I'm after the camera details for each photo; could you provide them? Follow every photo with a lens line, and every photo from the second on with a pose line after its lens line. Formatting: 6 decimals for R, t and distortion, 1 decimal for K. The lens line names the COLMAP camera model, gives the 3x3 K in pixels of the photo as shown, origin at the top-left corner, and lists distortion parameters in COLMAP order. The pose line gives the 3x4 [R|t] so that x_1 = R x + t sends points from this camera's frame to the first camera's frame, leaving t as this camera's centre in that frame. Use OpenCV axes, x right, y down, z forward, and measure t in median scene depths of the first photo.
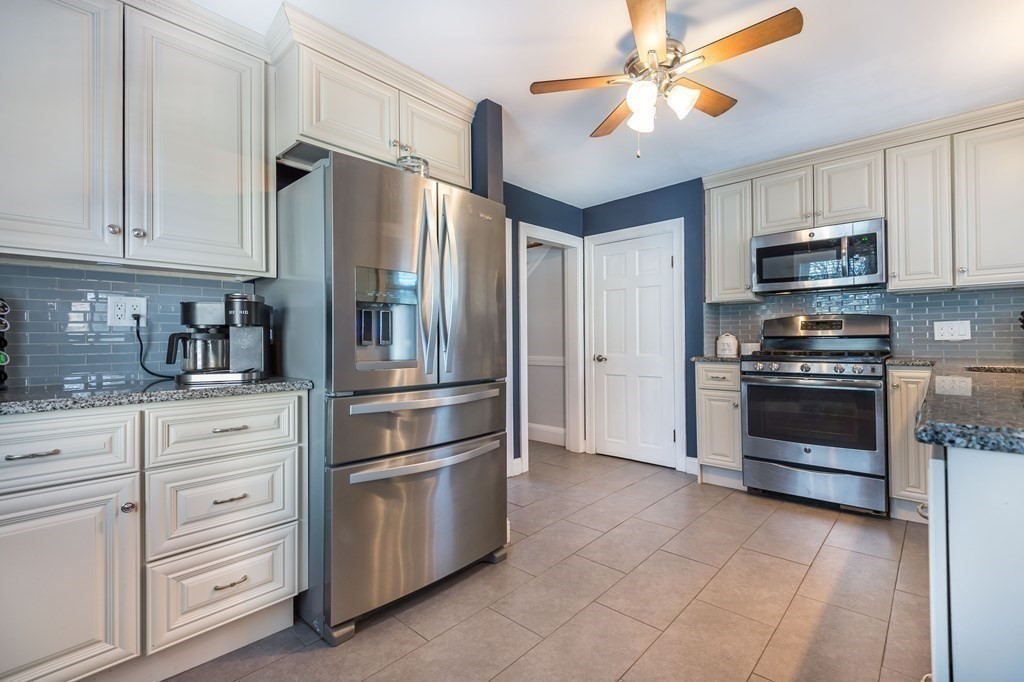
lens RADIAL K [[456.9, 0, 513.5], [0, 456.9, 334.1], [0, 0, 1]] dist [0.005028, -0.000467]
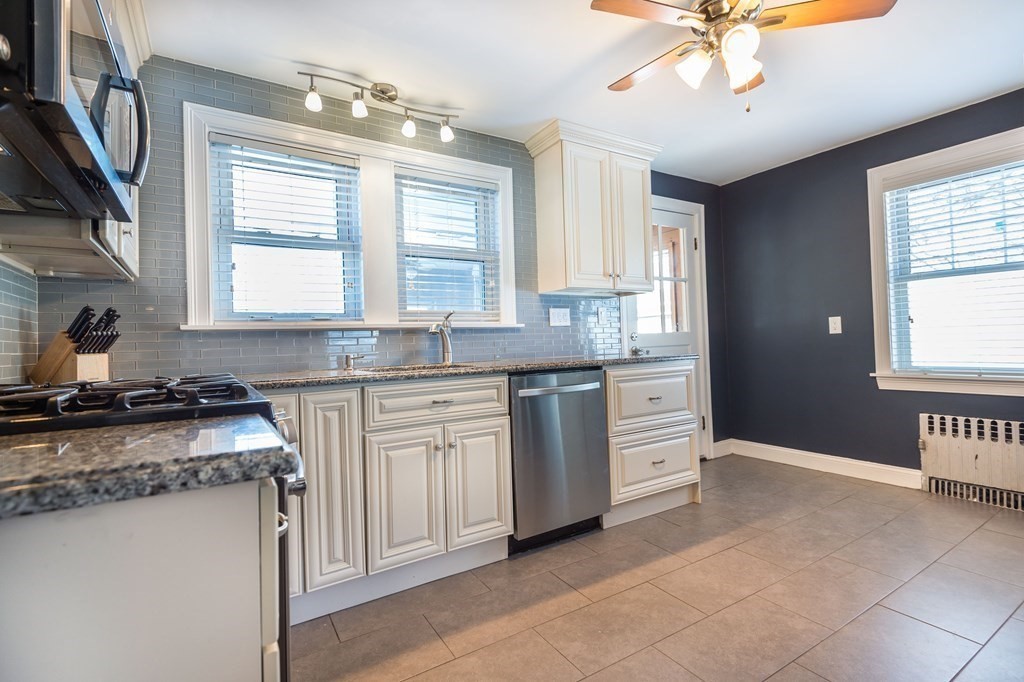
lens RADIAL K [[480.8, 0, 514.4], [0, 480.8, 333.6], [0, 0, 1]] dist [0.027875, -0.000059]
pose [[-0.966746, 0.043697, 0.251977, 0.331927], [0.035770, 0.998713, -0.035957, 0.024560], [-0.253224, -0.025748, -0.967065, 1.361457]]
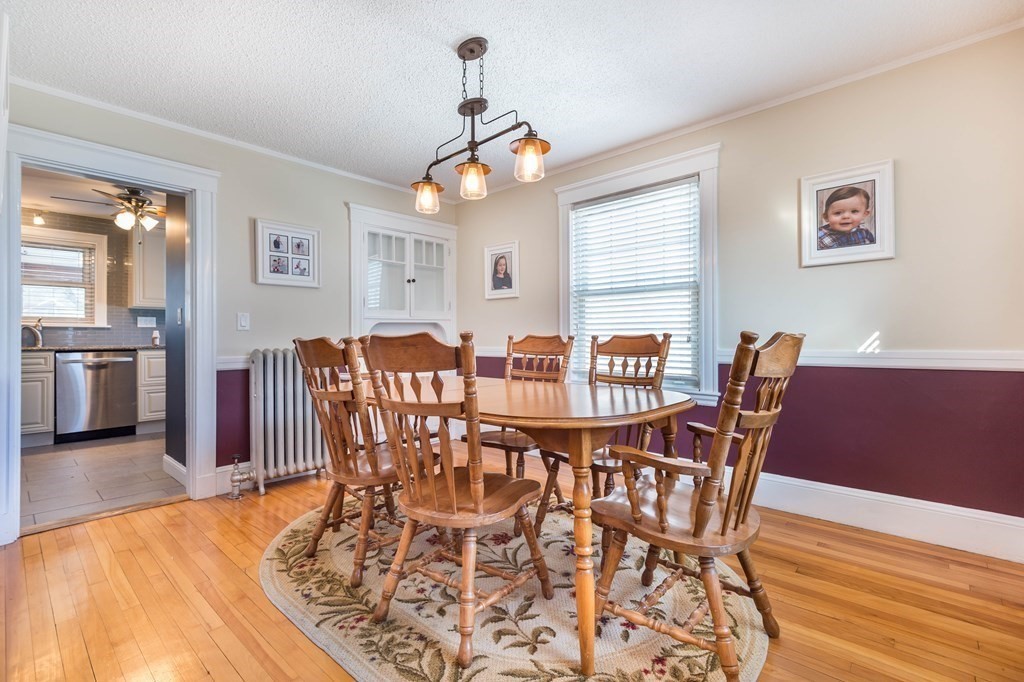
lens RADIAL K [[461.6, 0, 512.9], [0, 461.6, 337.0], [0, 0, 1]] dist [0.002656, 0.000345]
pose [[-0.999916, 0.010222, -0.007909, -0.958775], [0.010365, 0.999781, -0.018206, 0.058991], [0.007721, -0.018286, -0.999803, 2.130713]]
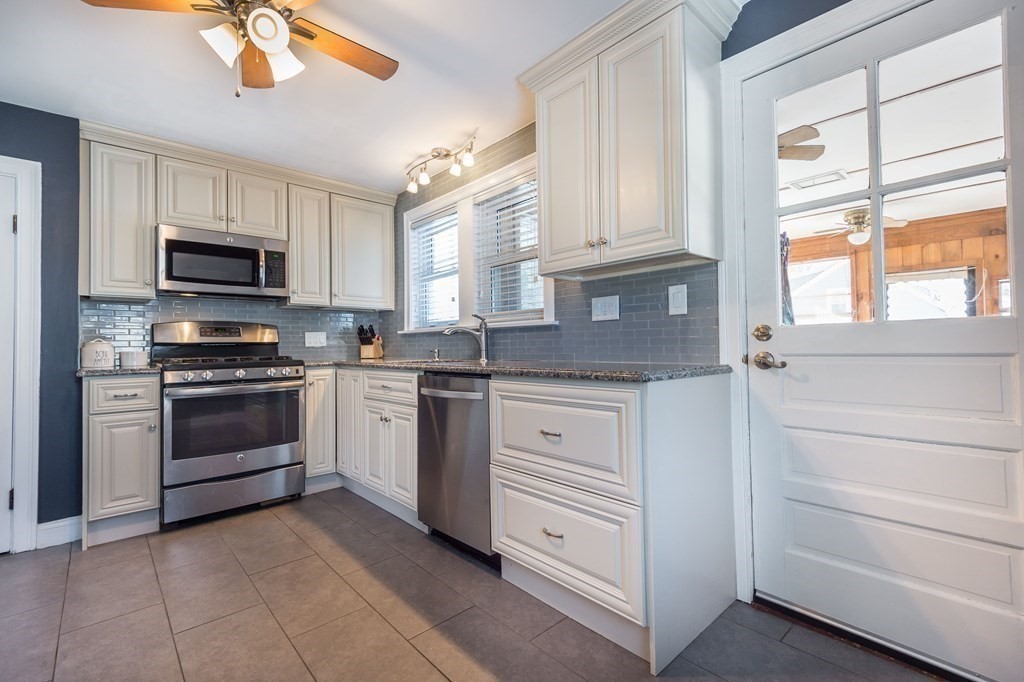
lens RADIAL K [[456.9, 0, 513.5], [0, 456.9, 334.1], [0, 0, 1]] dist [0.005028, -0.000467]
pose [[0.087203, 0.032712, 0.995653, -0.296321], [-0.000052, 0.999461, -0.032833, 0.020387], [-0.996191, 0.002811, 0.087157, 0.333355]]
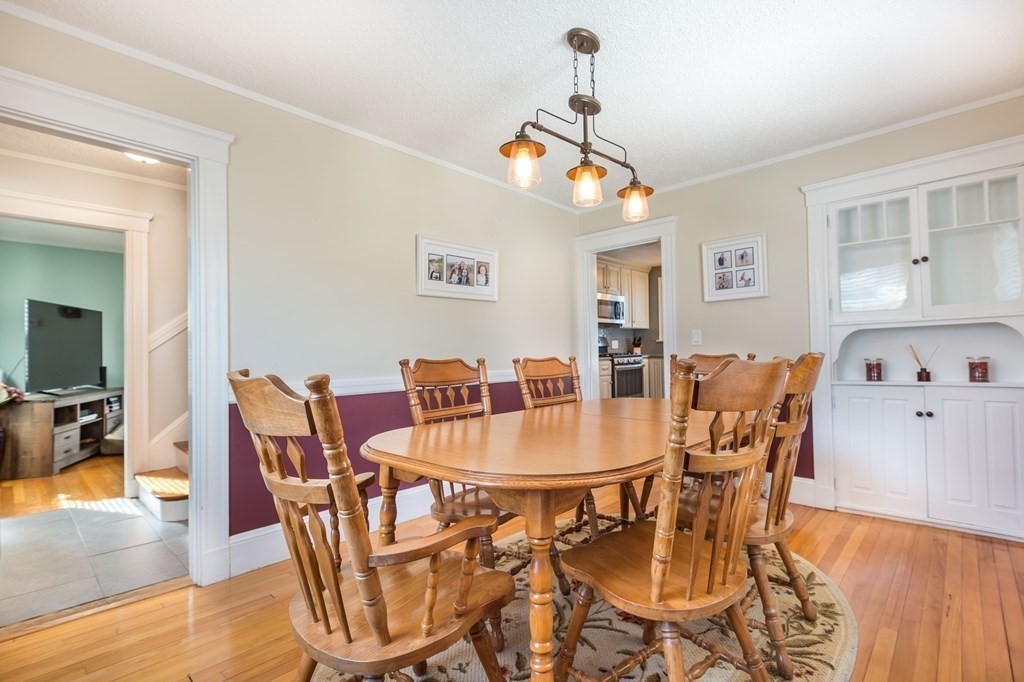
lens RADIAL K [[456.9, 0, 513.5], [0, 456.9, 334.1], [0, 0, 1]] dist [0.005028, -0.000467]
pose [[0.033858, 0.040773, 0.998595, -1.560765], [0.003598, 0.999156, -0.040918, 0.035607], [-0.999420, 0.004978, 0.033683, 1.492922]]
